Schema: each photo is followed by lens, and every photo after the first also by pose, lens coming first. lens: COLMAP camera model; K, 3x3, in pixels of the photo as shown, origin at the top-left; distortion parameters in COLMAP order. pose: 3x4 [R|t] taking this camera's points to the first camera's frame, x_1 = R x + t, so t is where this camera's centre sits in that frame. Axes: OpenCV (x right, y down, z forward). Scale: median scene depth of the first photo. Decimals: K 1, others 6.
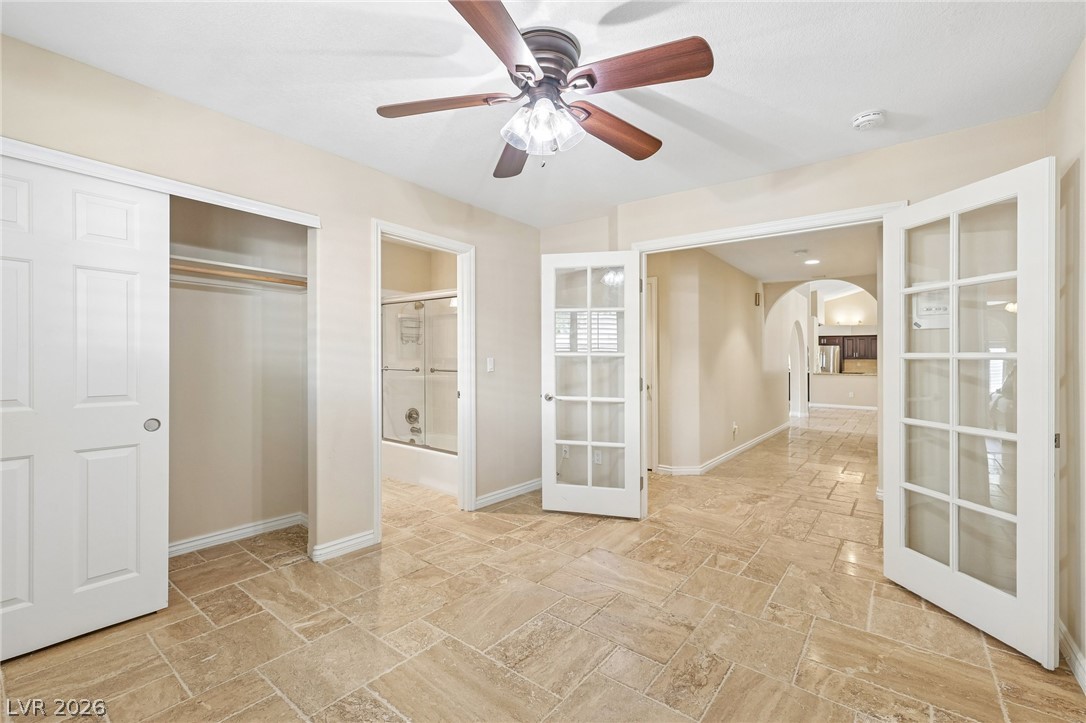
lens RADIAL K [[465.0, 0, 540.1], [0, 465.0, 360.2], [0, 0, 1]] dist [0.001054, 0.000078]
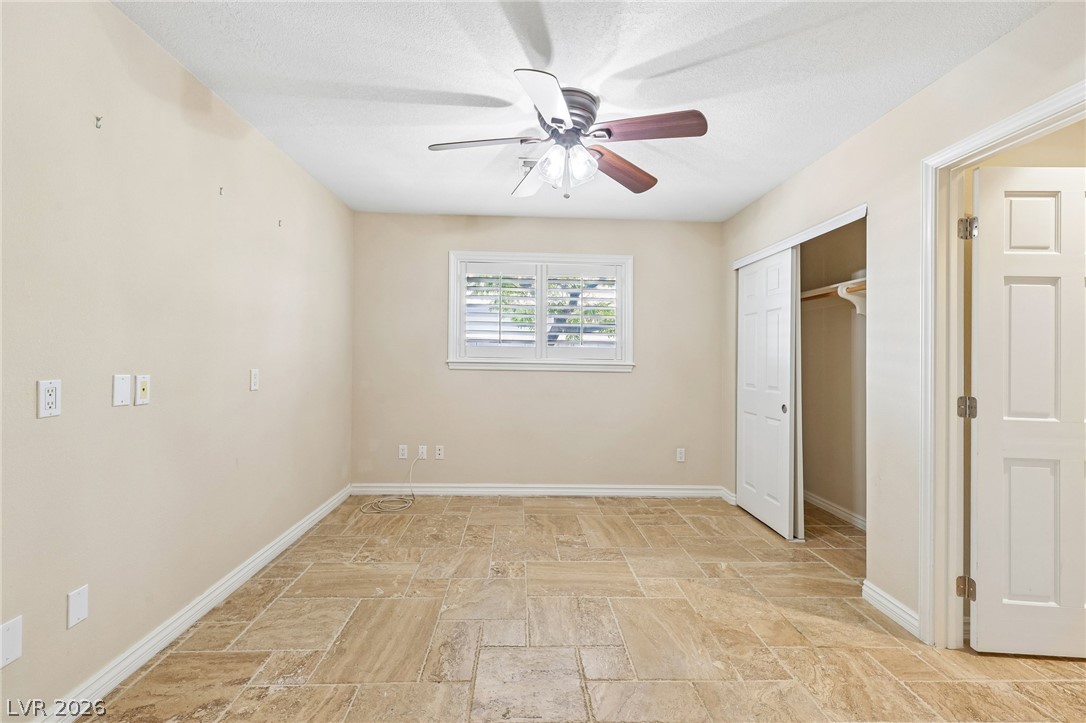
lens RADIAL K [[465.0, 0, 540.1], [0, 465.0, 360.2], [0, 0, 1]] dist [0.001054, 0.000078]
pose [[-0.758103, -0.027665, -0.651547, 0.736206], [-0.035866, 0.999356, -0.000702, 0.005102], [0.651147, 0.022836, -0.758608, 1.592231]]
